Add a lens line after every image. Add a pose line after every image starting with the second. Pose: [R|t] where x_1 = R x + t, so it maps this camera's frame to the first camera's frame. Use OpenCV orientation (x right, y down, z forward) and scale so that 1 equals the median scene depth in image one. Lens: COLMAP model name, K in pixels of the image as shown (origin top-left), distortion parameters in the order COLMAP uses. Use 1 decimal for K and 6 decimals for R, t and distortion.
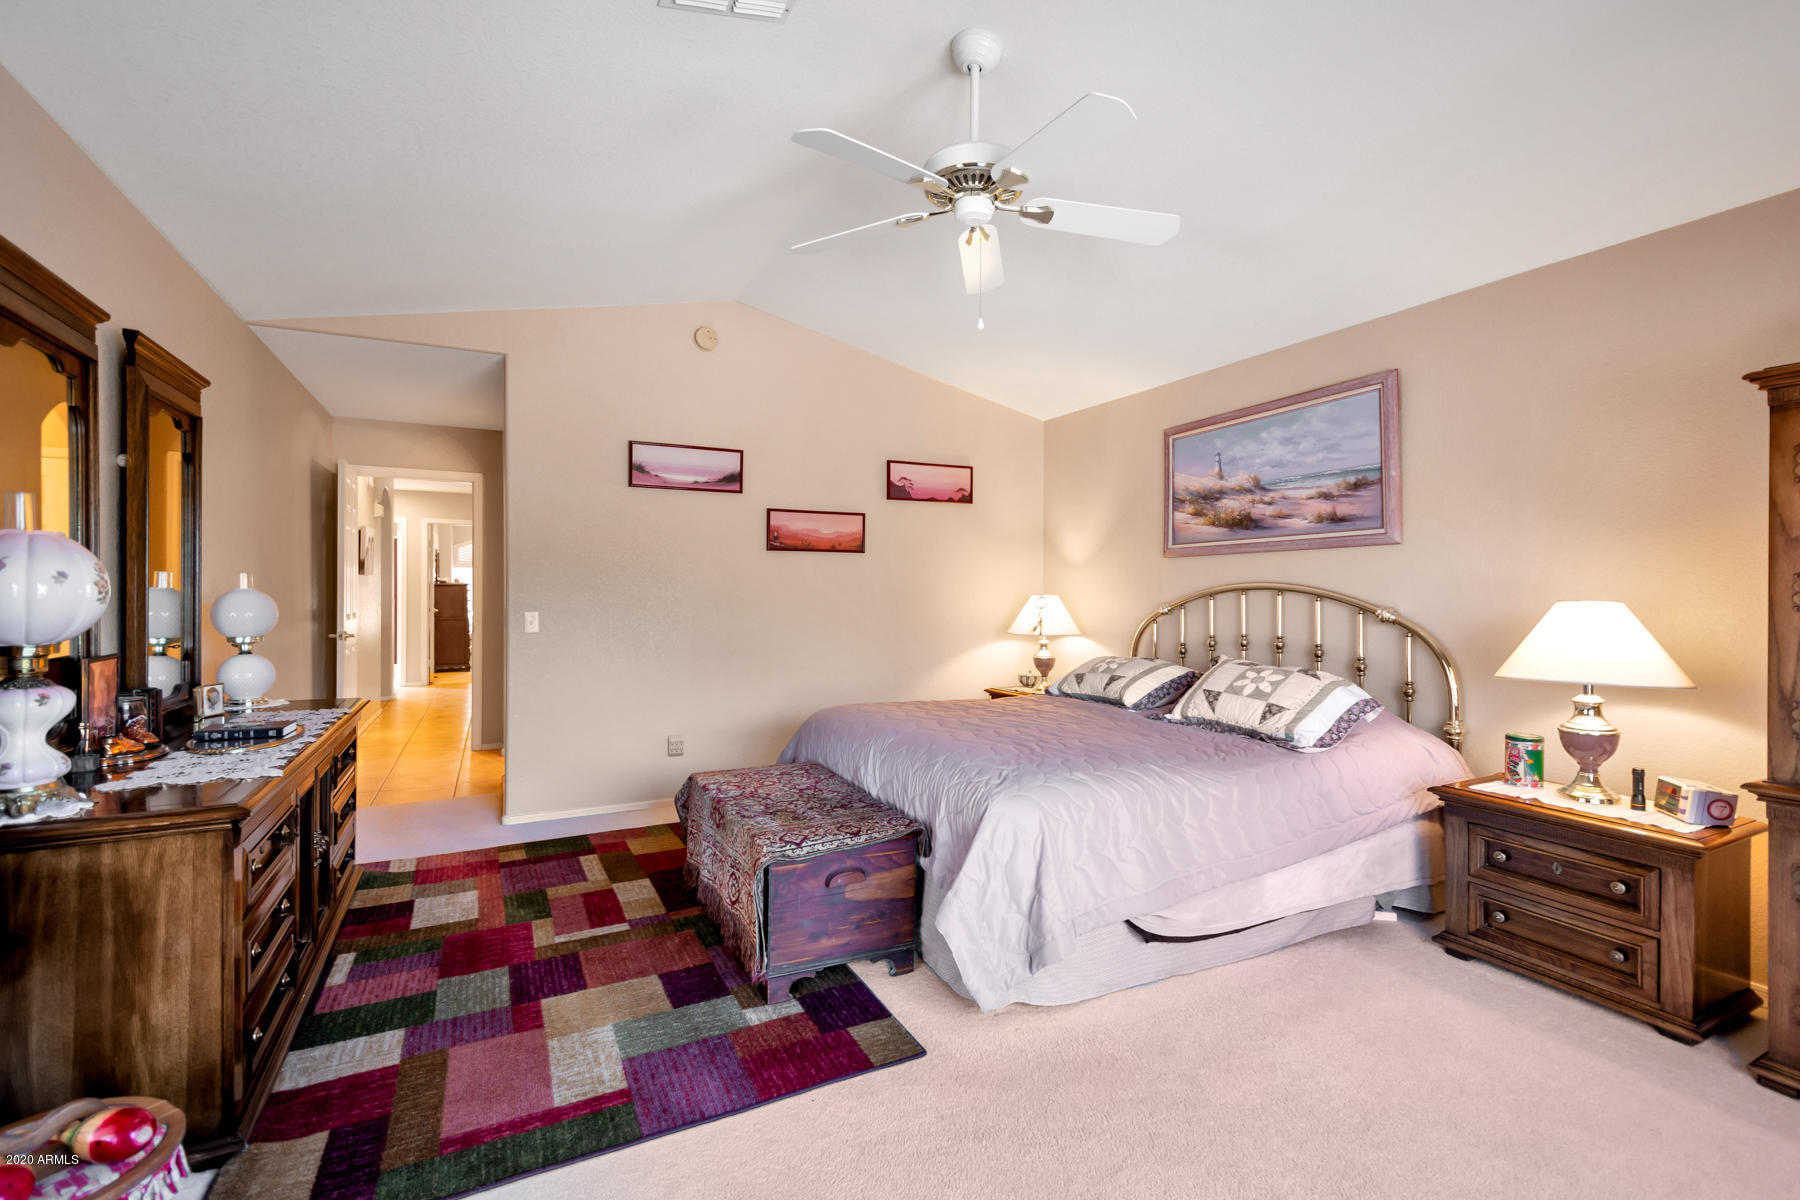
lens RADIAL K [[776.9, 0, 900.0], [0, 776.9, 600.0], [0, 0, 1]] dist [-0.000023, 0.000021]
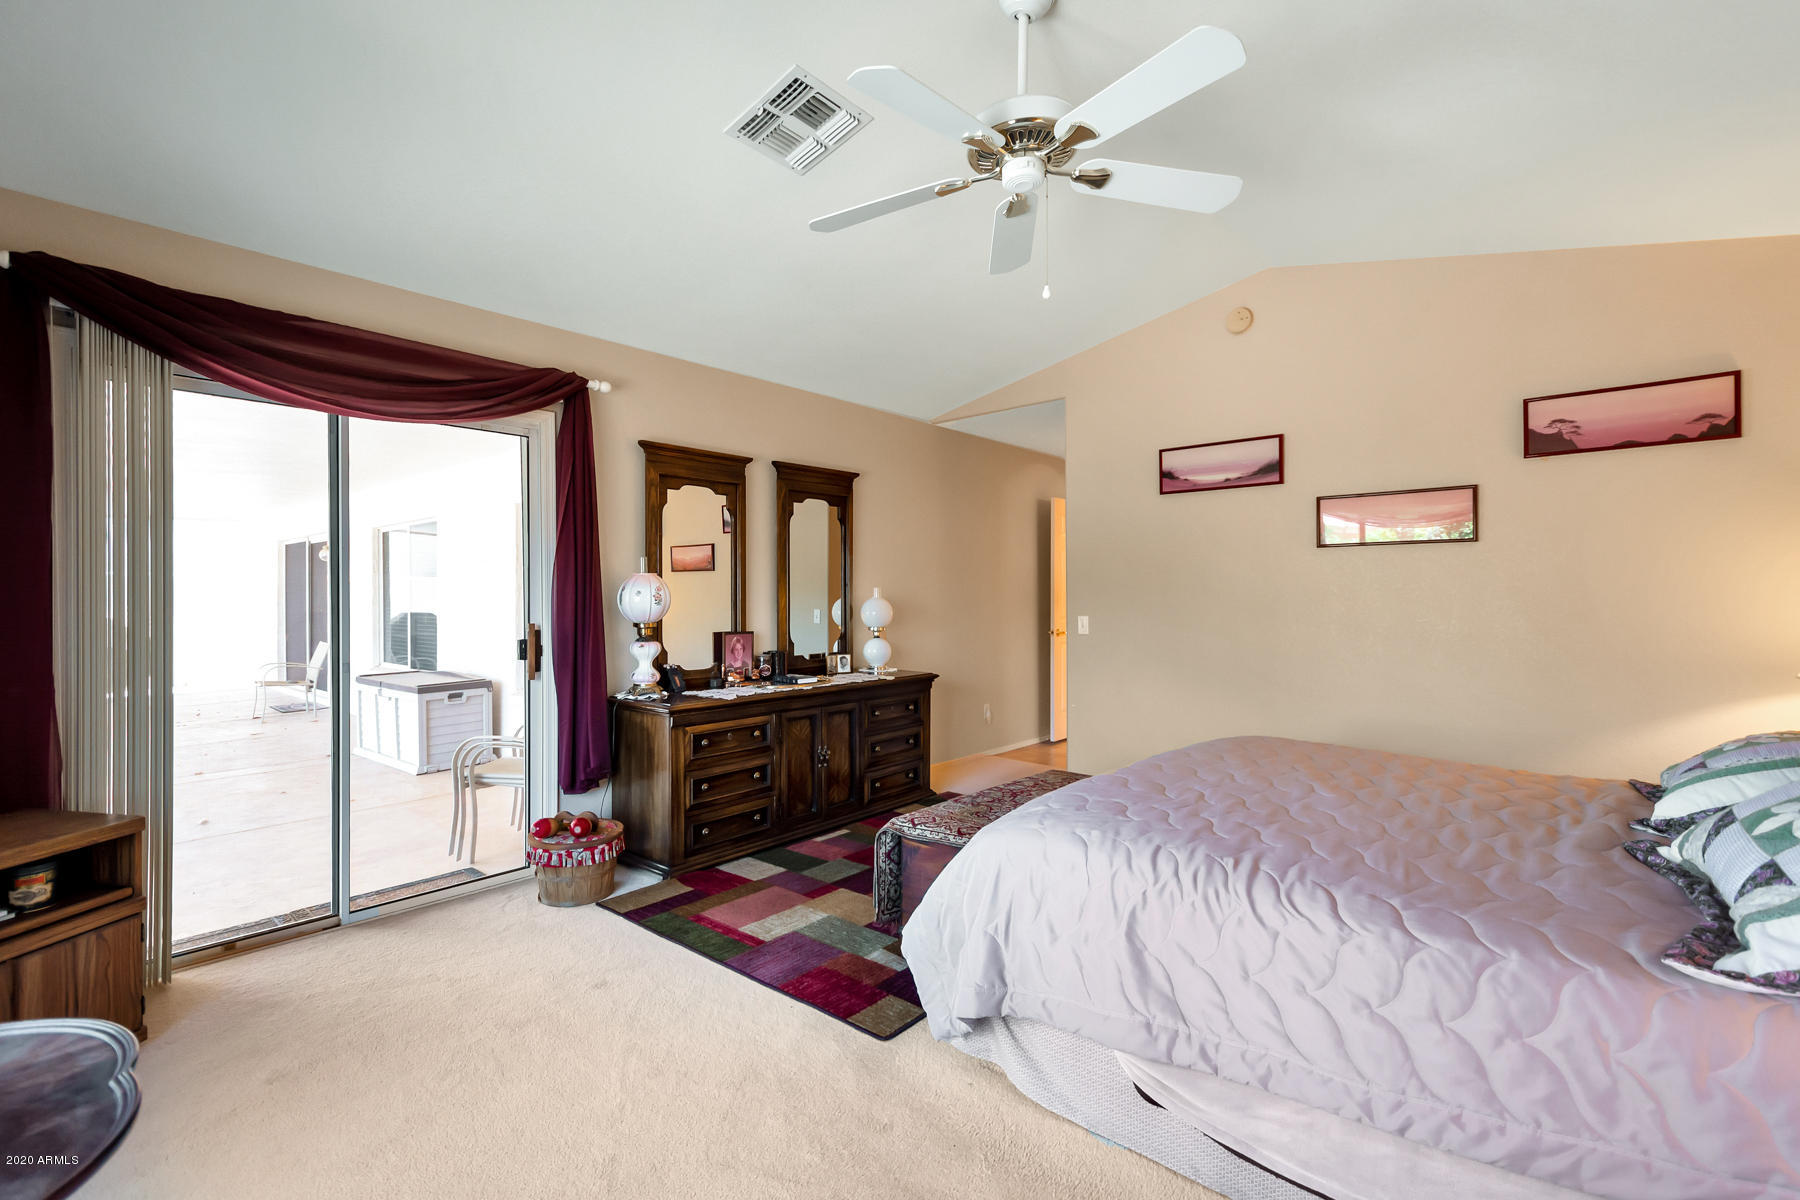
lens RADIAL K [[794.9, 0, 900.0], [0, 794.9, 600.0], [0, 0, 1]] dist [0.001366, 0.000084]
pose [[0.386900, -0.000642, -0.922122, 0.887172], [-0.004951, 0.999984, -0.002773, -0.005787], [0.922109, 0.005639, 0.386890, 0.518842]]
